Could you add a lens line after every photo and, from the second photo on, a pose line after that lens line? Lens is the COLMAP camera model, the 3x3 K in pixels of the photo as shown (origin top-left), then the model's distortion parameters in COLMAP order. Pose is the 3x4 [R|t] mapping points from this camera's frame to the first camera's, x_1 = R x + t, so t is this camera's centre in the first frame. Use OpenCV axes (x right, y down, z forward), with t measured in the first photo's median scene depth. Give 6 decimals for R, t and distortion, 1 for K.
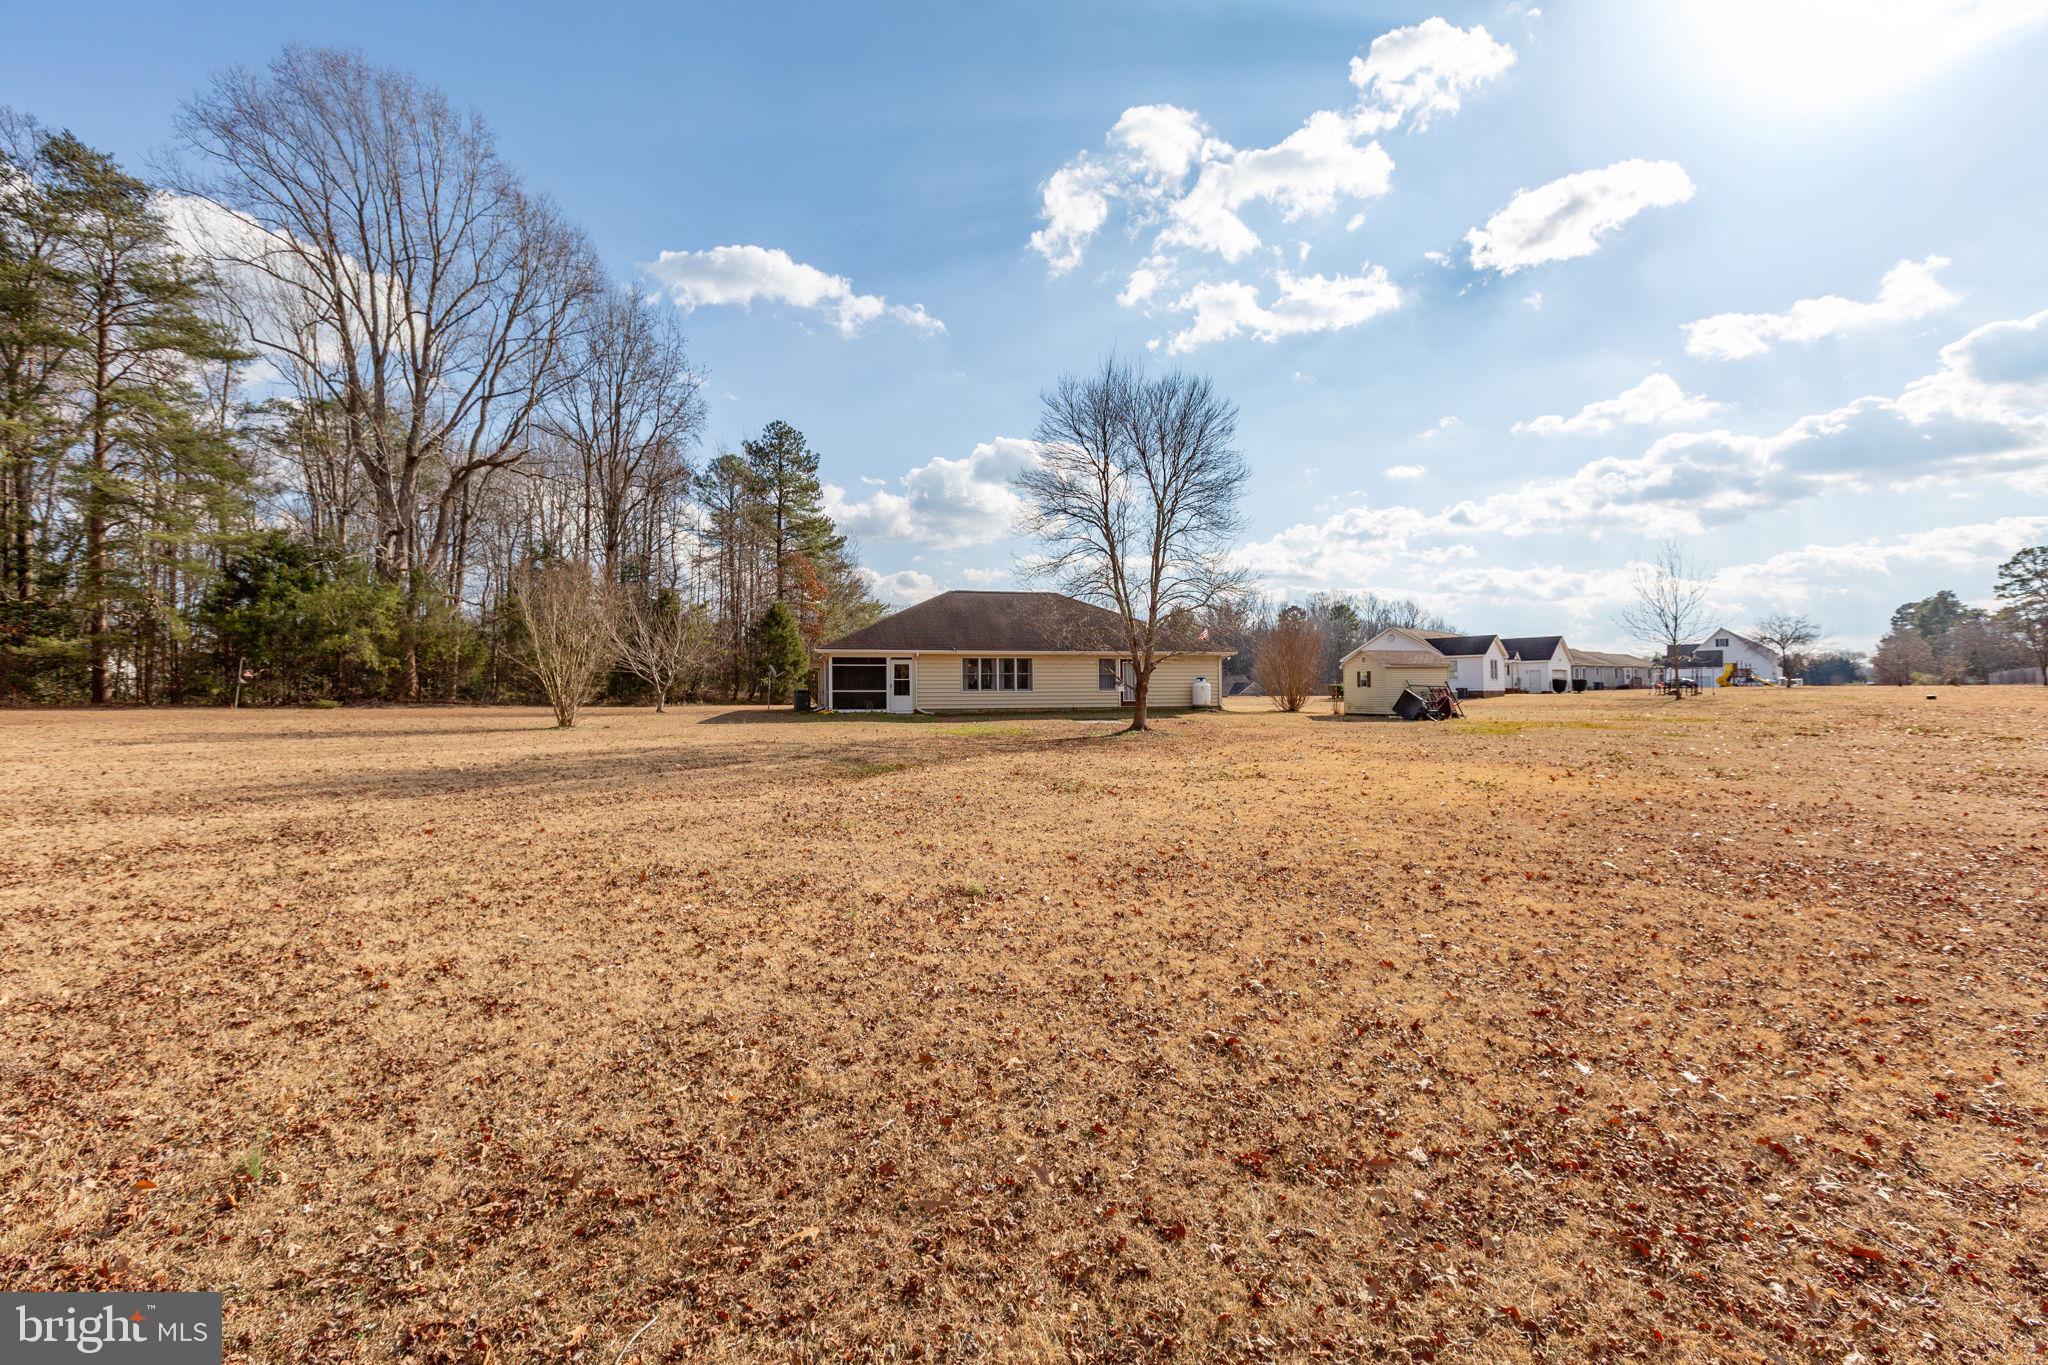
lens RADIAL K [[930.0, 0, 1026.9], [0, 930.0, 711.9], [0, 0, 1]] dist [0.025246, -0.000406]
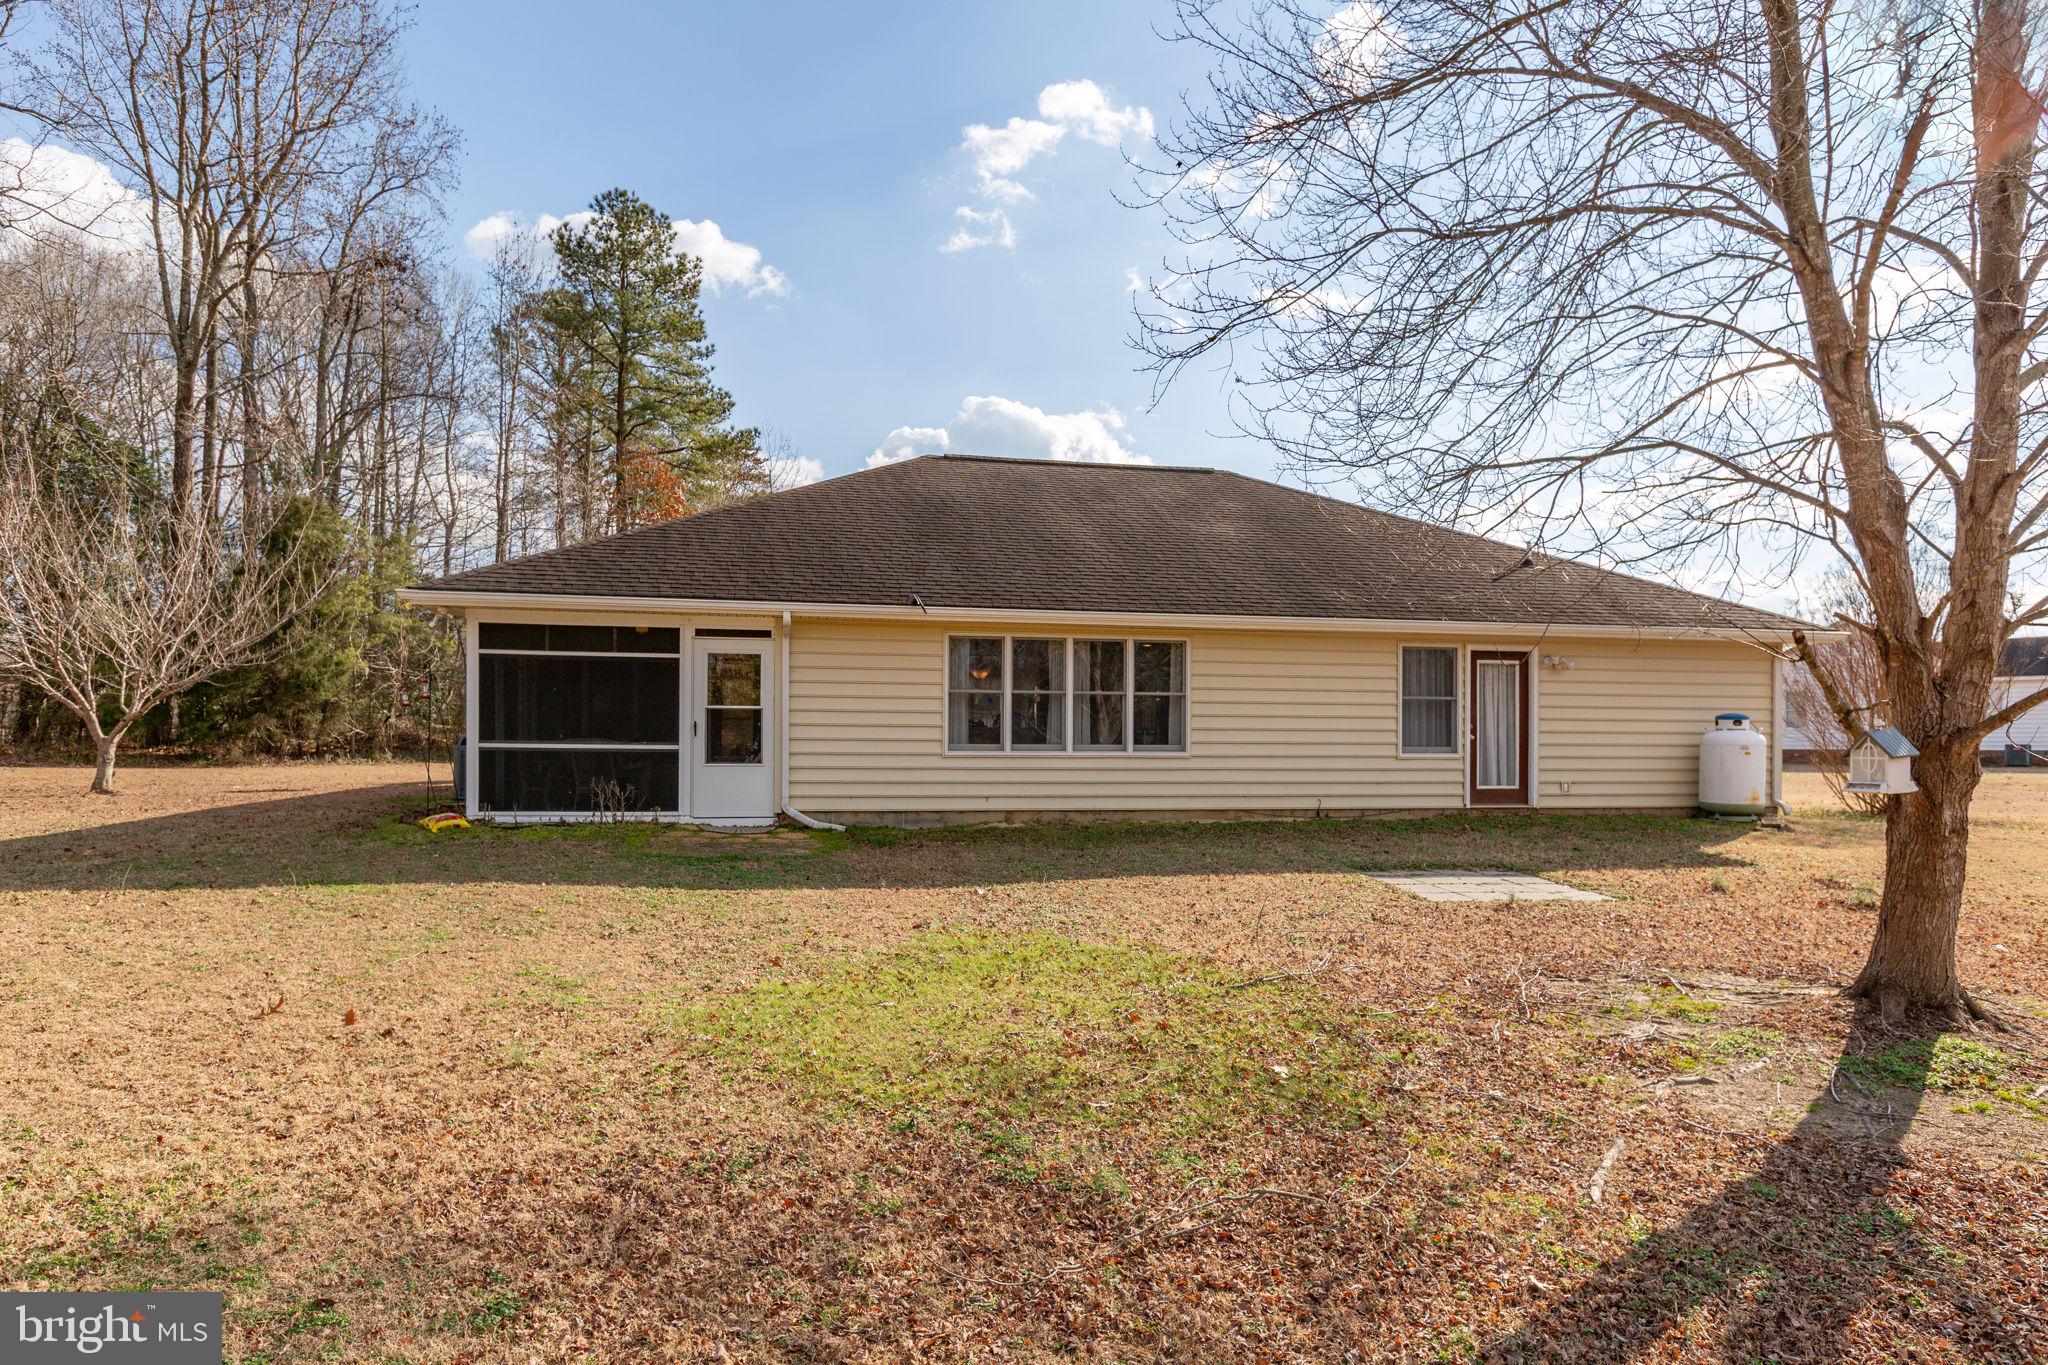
lens RADIAL K [[1213.5, 0, 1024.0], [0, 1213.5, 682.5], [0, 0, 1]] dist [-0.035262, -0.000268]
pose [[0.998858, 0.012556, -0.046103, -0.026949], [-0.015309, 0.998090, -0.059856, -0.020151], [0.045263, 0.060493, 0.997142, 0.598092]]
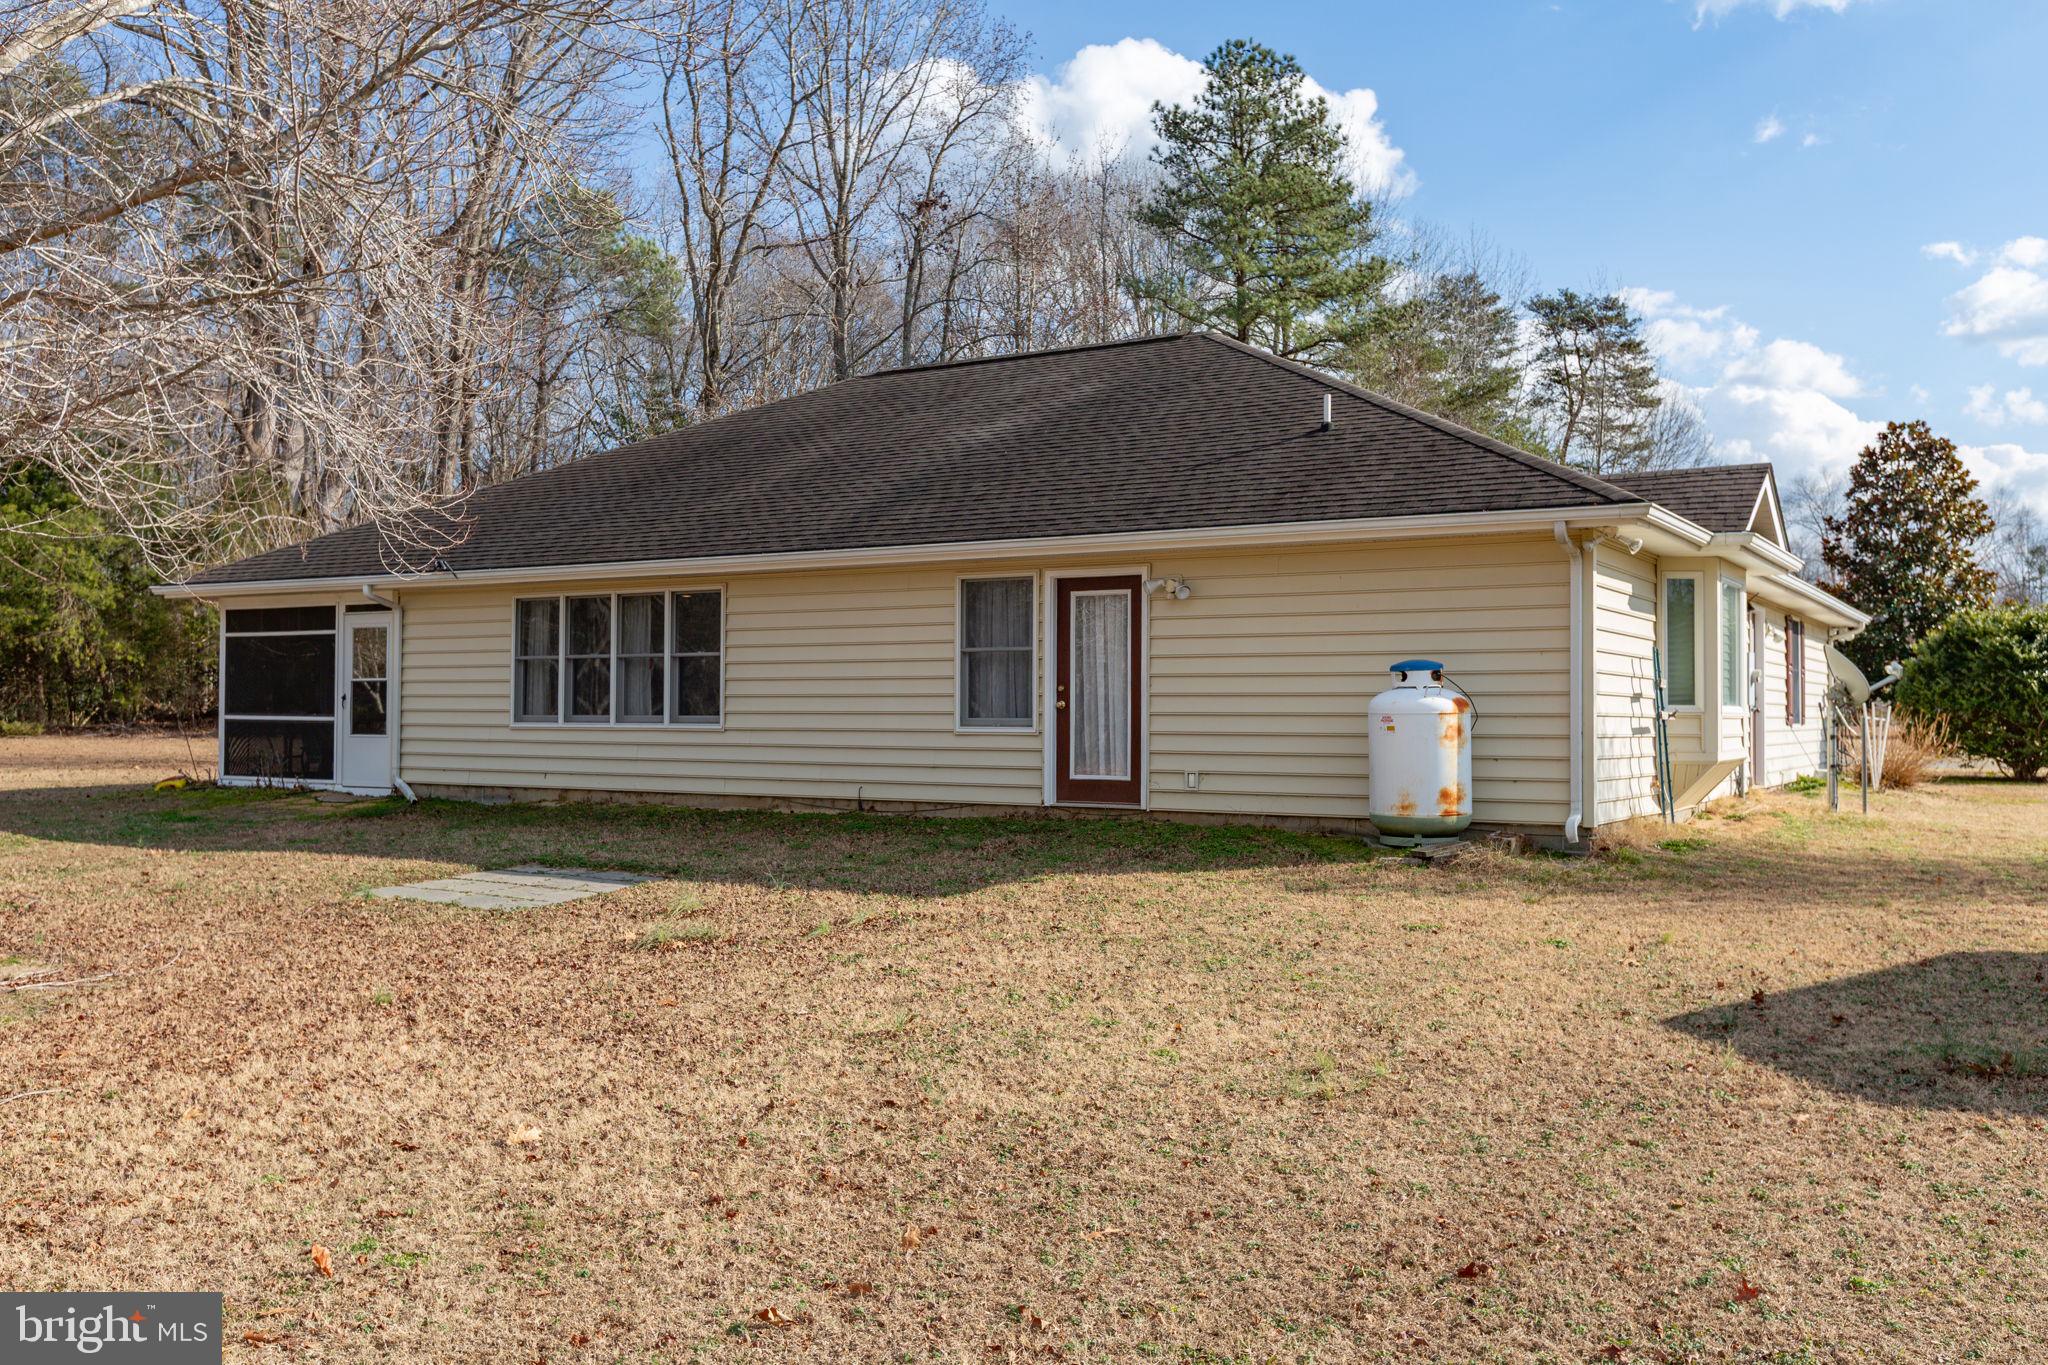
lens RADIAL K [[1752.2, 0, 948.3], [0, 1752.2, 687.6], [0, 0, 1]] dist [0.014700, -0.049841]
pose [[0.695361, 0.000374, -0.718660, 0.367681], [-0.017872, 0.999700, -0.016772, -0.024819], [0.718438, 0.024506, 0.695159, 0.705966]]
